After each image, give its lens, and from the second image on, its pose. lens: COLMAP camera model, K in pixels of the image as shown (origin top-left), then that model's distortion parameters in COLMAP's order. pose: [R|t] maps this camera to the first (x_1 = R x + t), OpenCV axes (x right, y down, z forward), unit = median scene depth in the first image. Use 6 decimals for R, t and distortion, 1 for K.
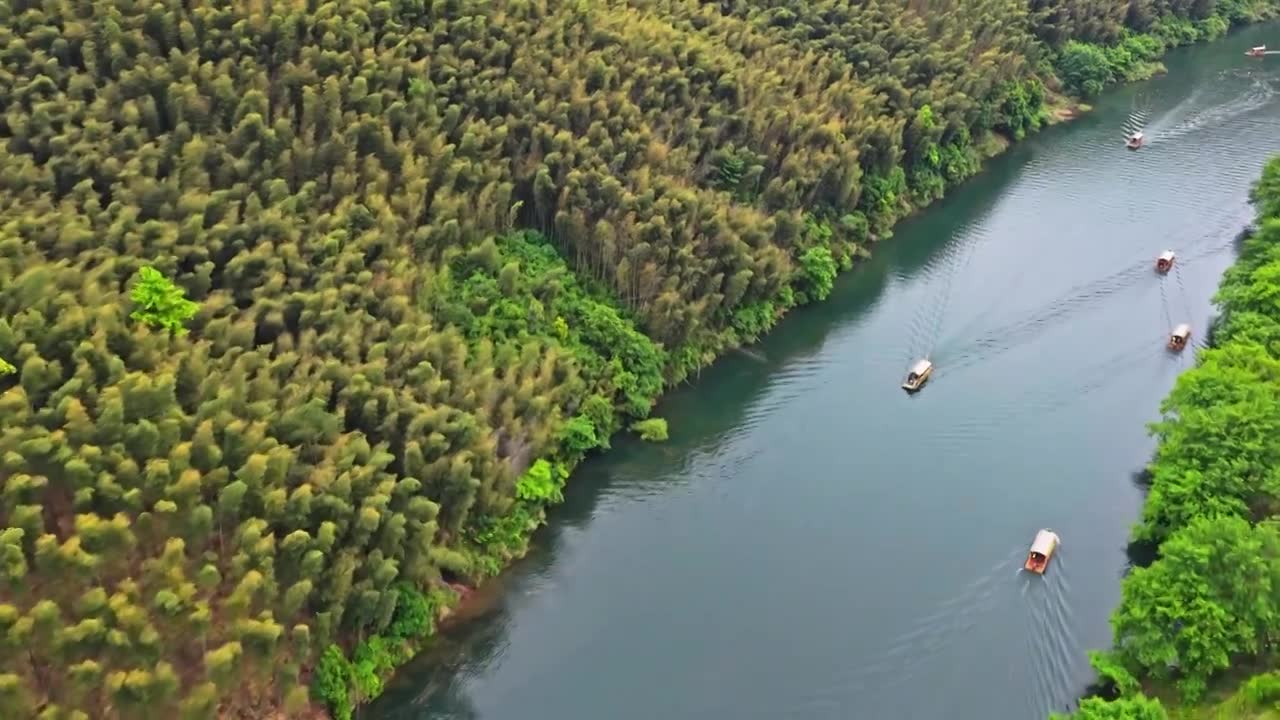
lens RADIAL K [[1092.3, 0, 640.0], [0, 1092.3, 360.0], [0, 0, 1]] dist [-0.012030, 0.043030]
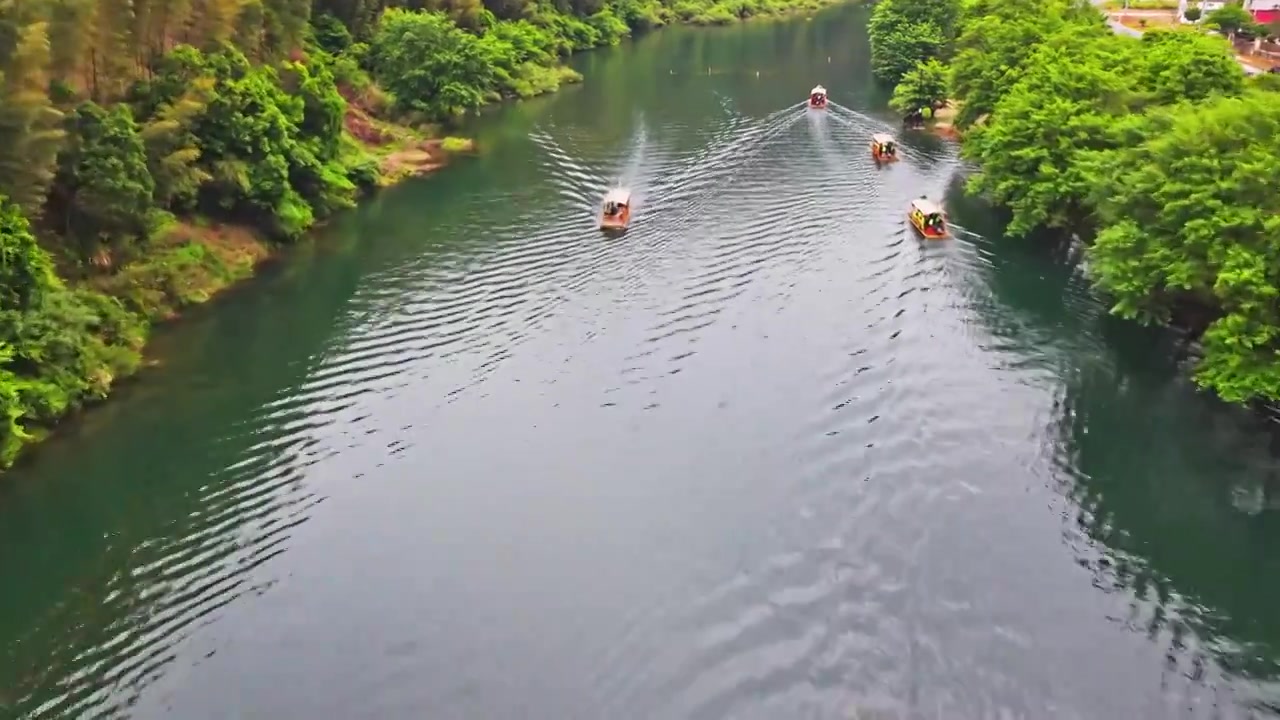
lens RADIAL K [[1092.3, 0, 640.0], [0, 1092.3, 360.0], [0, 0, 1]] dist [-0.012030, 0.043030]
pose [[0.840118, -0.203376, 0.502832, 0.310171], [0.261264, 0.964144, -0.046554, -0.147043], [-0.475334, 0.170483, 0.863130, 0.803302]]
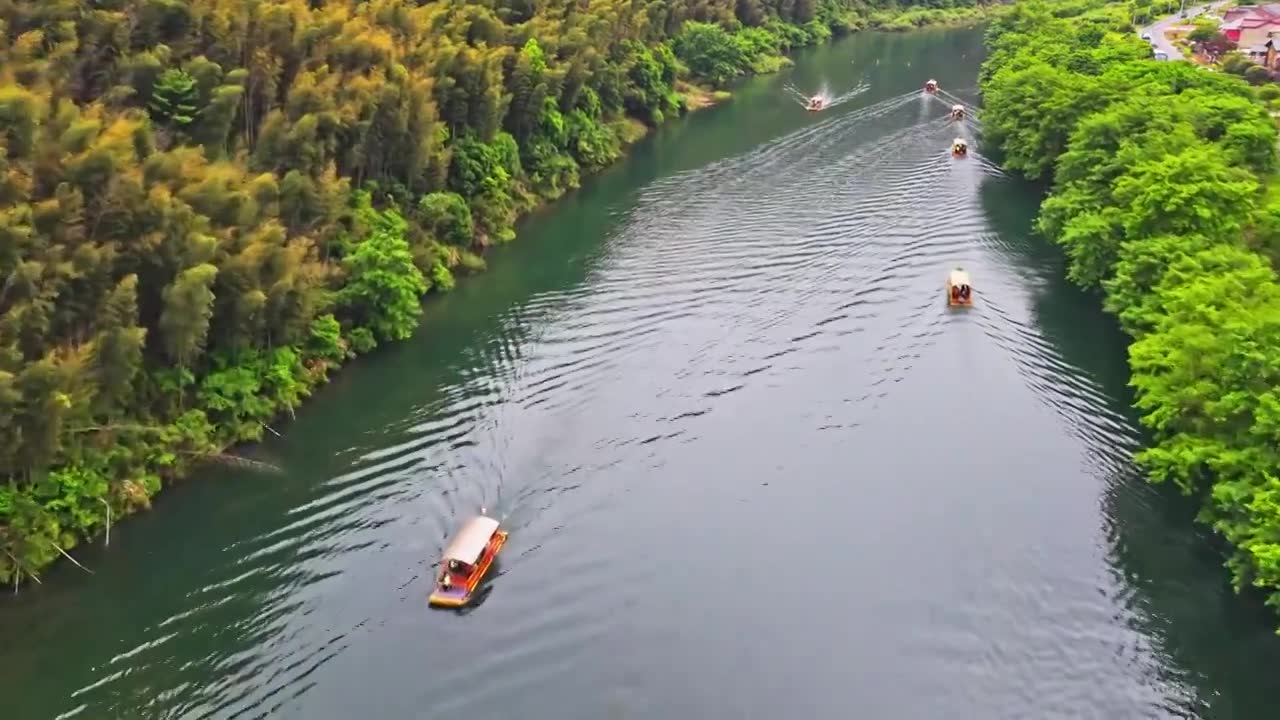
lens RADIAL K [[1092.3, 0, 640.0], [0, 1092.3, 360.0], [0, 0, 1]] dist [-0.012030, 0.043030]
pose [[0.929667, -0.139014, 0.341167, 0.077989], [0.177969, 0.980313, -0.085515, 0.014381], [-0.322563, 0.140217, 0.936105, 0.408701]]
